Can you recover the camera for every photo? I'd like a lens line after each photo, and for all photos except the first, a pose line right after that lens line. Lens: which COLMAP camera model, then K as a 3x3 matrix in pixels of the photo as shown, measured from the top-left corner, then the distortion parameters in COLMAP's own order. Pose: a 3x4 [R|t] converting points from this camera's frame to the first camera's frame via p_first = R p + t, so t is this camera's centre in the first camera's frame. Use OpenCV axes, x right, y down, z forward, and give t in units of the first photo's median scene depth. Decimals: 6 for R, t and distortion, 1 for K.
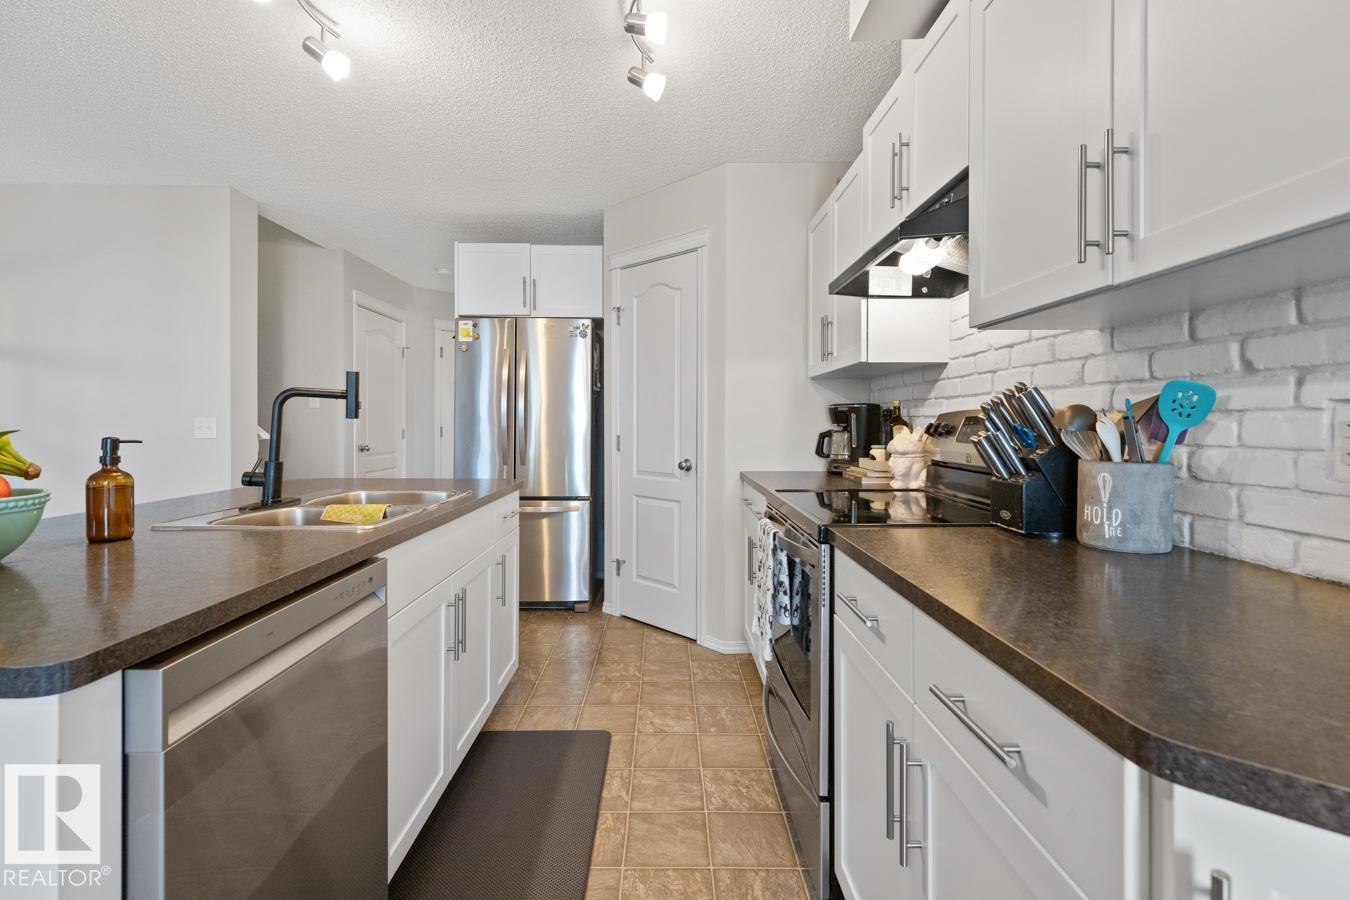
lens RADIAL K [[614.2, 0, 668.5], [0, 614.2, 423.3], [0, 0, 1]] dist [0.001367, -0.000713]
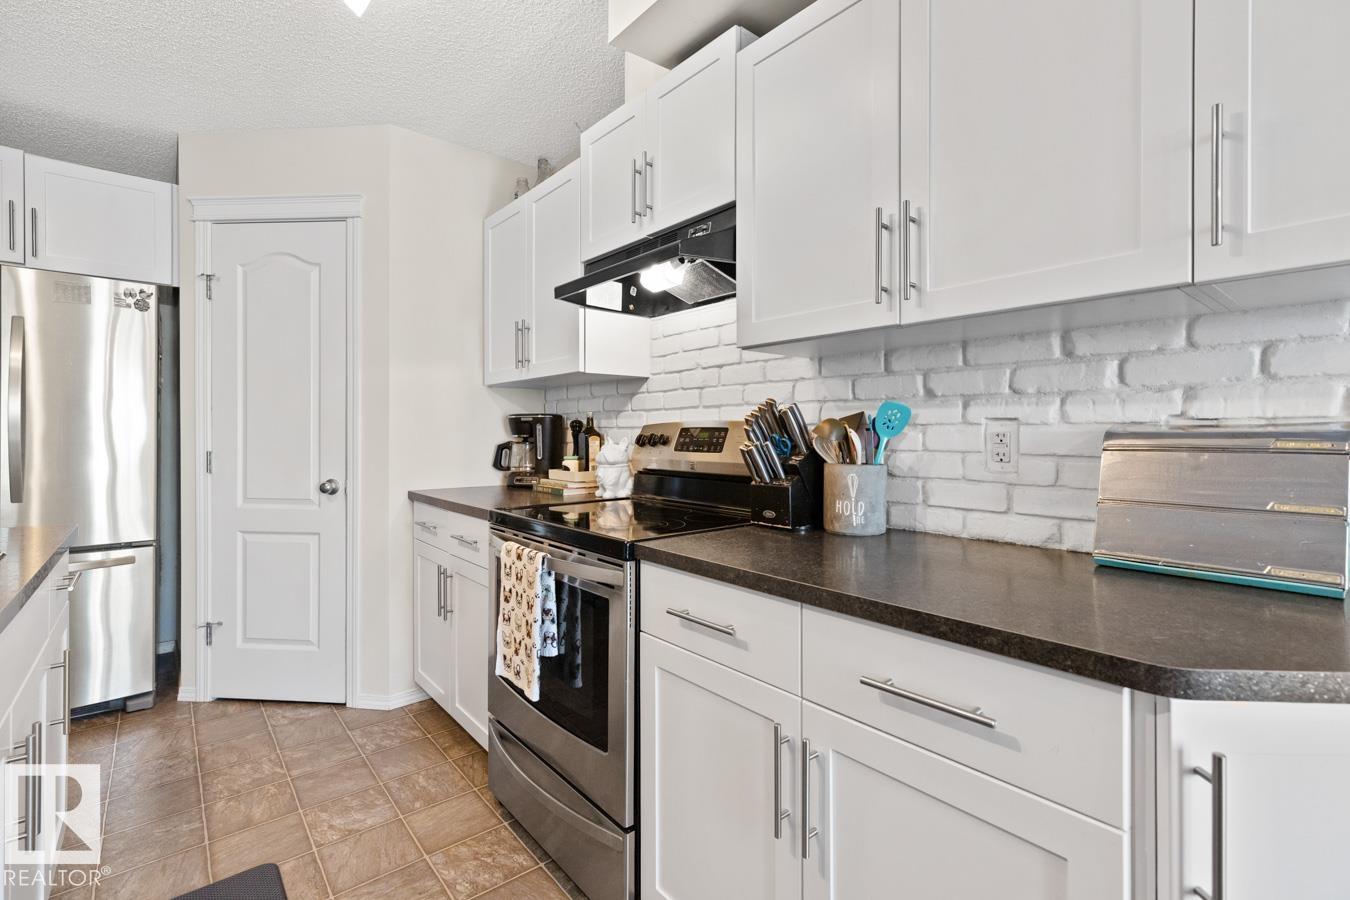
lens RADIAL K [[614.2, 0, 686.3], [0, 614.2, 432.7], [0, 0, 1]] dist [0.001367, -0.000713]
pose [[0.769519, 0.000067, 0.638624, -0.209294], [0.001317, 0.999998, -0.001692, -0.000619], [-0.638623, 0.002143, 0.769517, 0.154007]]
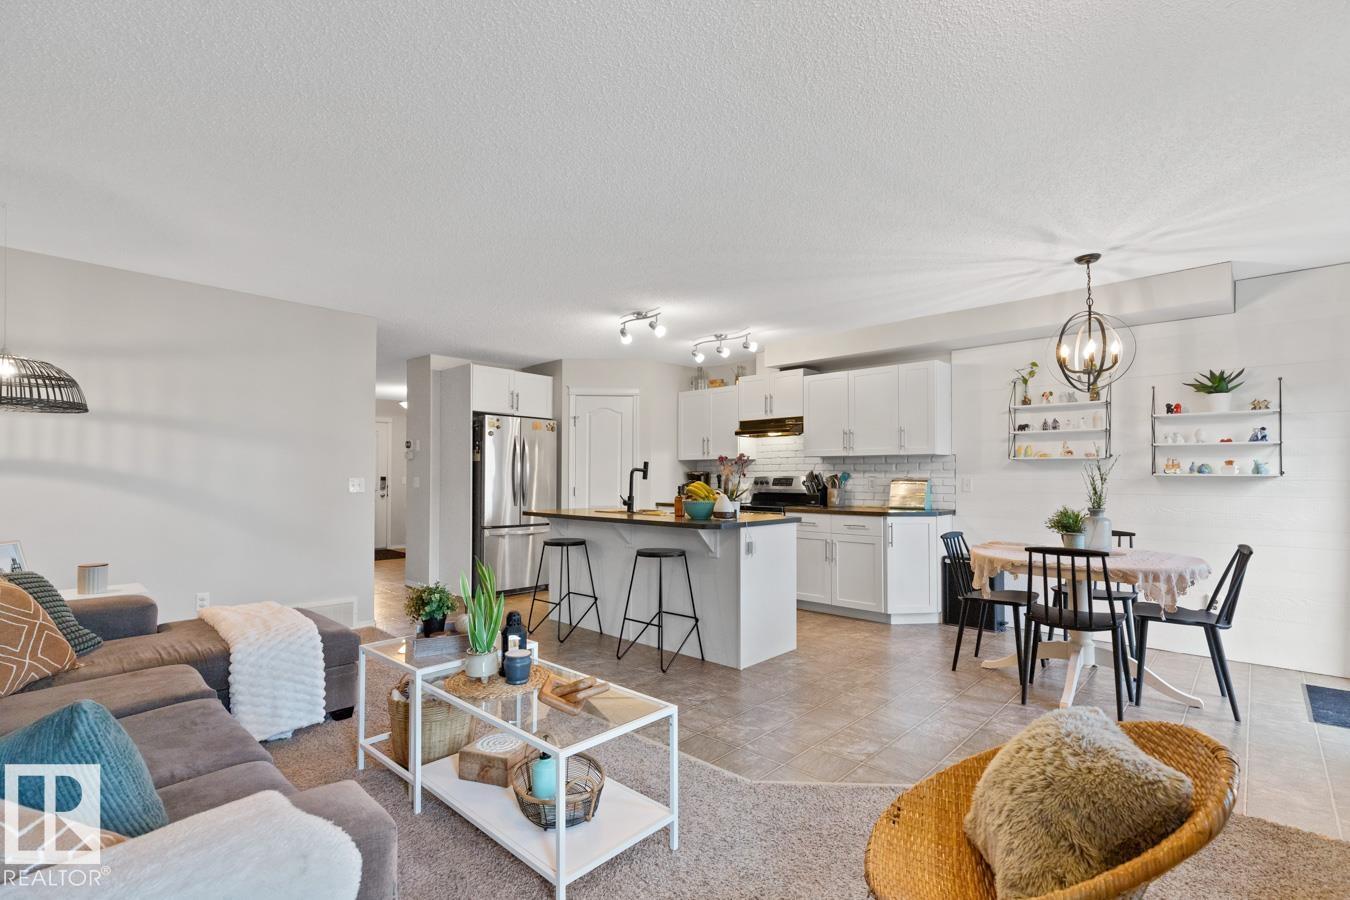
lens RADIAL K [[614.2, 0, 679.0], [0, 614.2, 473.4], [0, 0, 1]] dist [0.001367, -0.000713]
pose [[0.700176, 0.004690, 0.713955, -2.183206], [0.001652, 0.999965, -0.008190, -0.011177], [-0.713968, 0.006914, 0.700144, -0.910798]]
